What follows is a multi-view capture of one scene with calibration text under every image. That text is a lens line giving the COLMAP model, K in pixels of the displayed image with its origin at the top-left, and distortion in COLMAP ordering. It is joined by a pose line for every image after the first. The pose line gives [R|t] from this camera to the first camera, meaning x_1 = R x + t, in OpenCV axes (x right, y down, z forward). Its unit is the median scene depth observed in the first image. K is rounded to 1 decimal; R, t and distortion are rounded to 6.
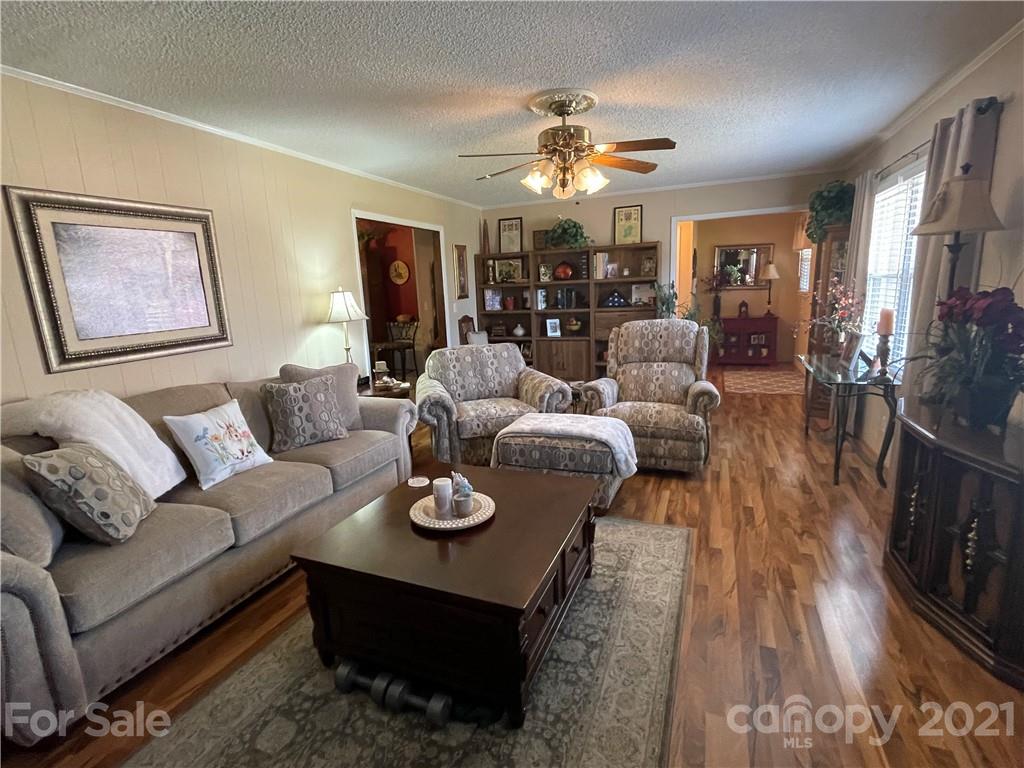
lens RADIAL K [[490.8, 0, 513.8], [0, 490.8, 383.3], [0, 0, 1]] dist [-0.001601, -0.000171]
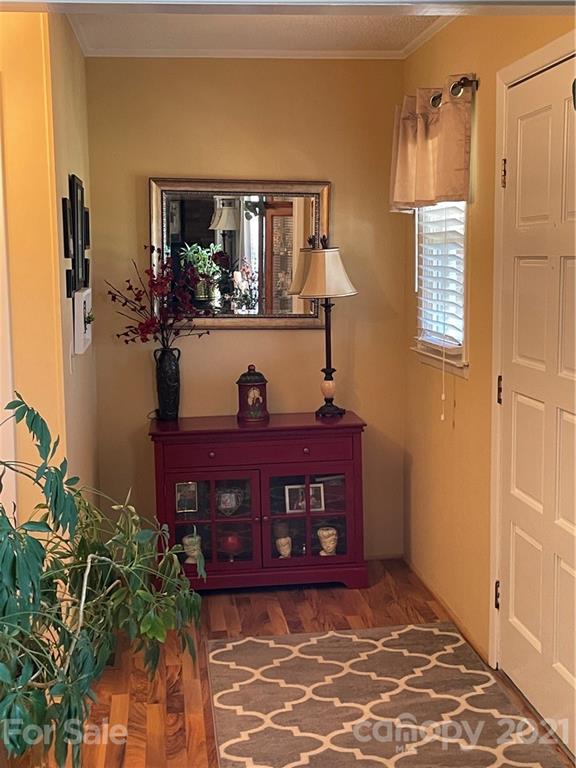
lens RADIAL K [[1031.1, 0, 287.7], [0, 1031.1, 383.9], [0, 0, 1]] dist [-0.038898, 0.000000]
pose [[0.875939, -0.025432, 0.481751, 0.189882], [0.070095, 0.994722, -0.074938, -0.110246], [-0.477302, 0.099409, 0.873098, 0.451567]]
